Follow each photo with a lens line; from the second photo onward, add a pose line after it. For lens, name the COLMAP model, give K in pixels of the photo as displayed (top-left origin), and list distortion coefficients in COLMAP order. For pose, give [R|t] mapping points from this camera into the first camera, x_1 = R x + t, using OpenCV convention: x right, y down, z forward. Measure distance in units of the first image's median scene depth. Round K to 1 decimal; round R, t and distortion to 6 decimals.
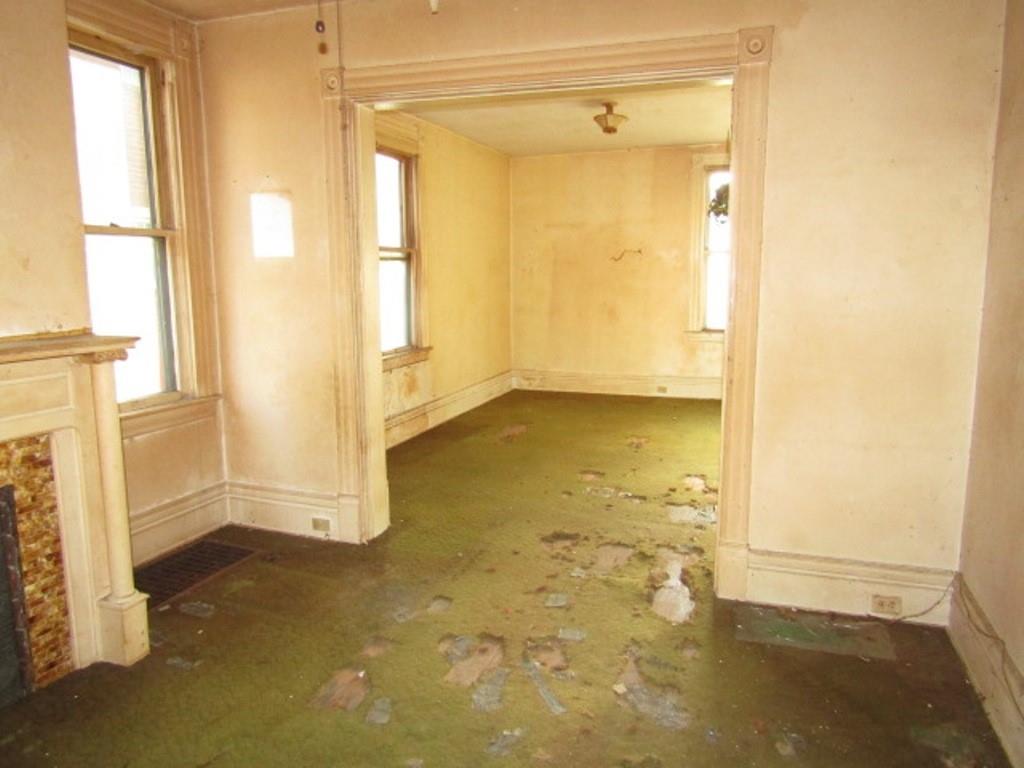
lens RADIAL K [[731.1, 0, 513.6], [0, 731.1, 388.0], [0, 0, 1]] dist [-0.002617, -0.006966]
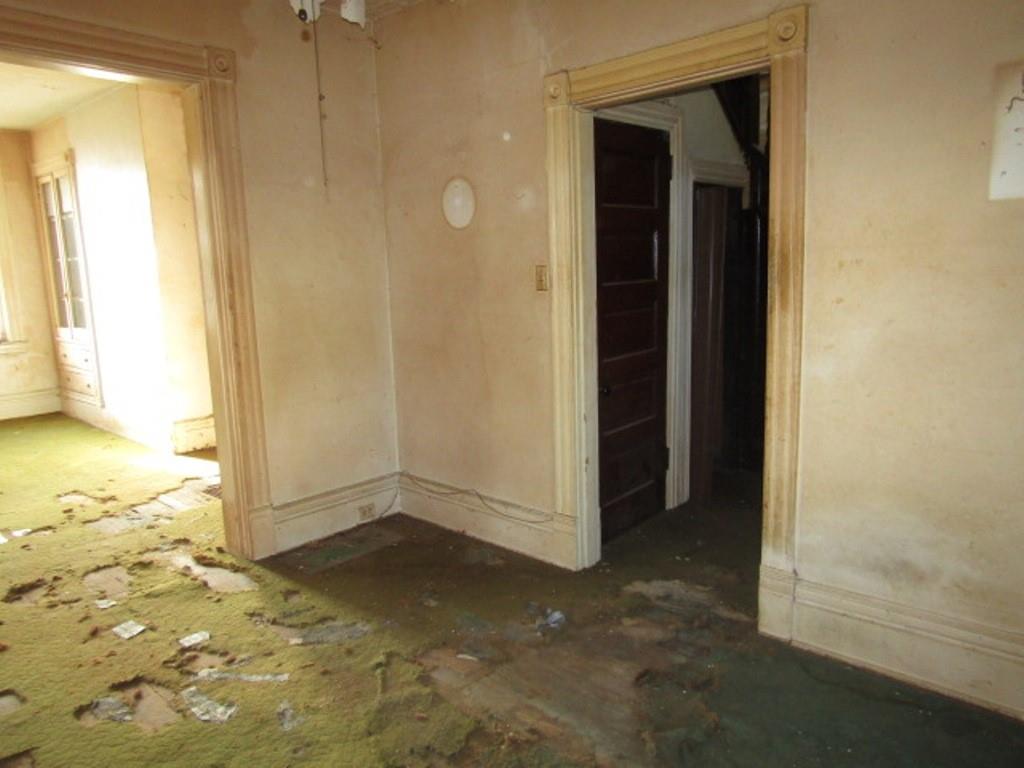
lens RADIAL K [[731.1, 0, 505.1], [0, 731.1, 388.9], [0, 0, 1]] dist [-0.002617, -0.006966]
pose [[0.400384, -0.157297, 0.902746, -0.365970], [0.163335, 0.981631, 0.098600, -0.010740], [-0.901673, 0.107972, 0.418722, 0.117438]]
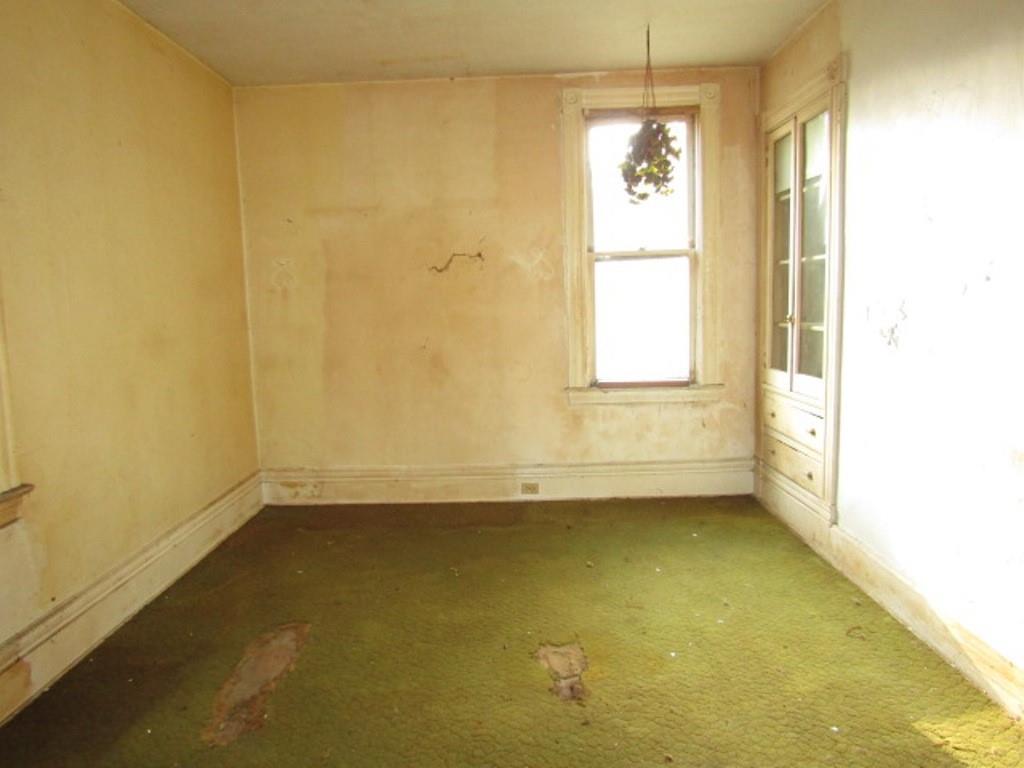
lens RADIAL K [[731.1, 0, 513.5], [0, 731.1, 386.0], [0, 0, 1]] dist [-0.002617, -0.006966]
pose [[0.946480, -0.055533, 0.317949, 0.013120], [0.070439, 0.996882, -0.035569, -0.102306], [-0.314983, 0.056061, 0.947440, 0.750116]]
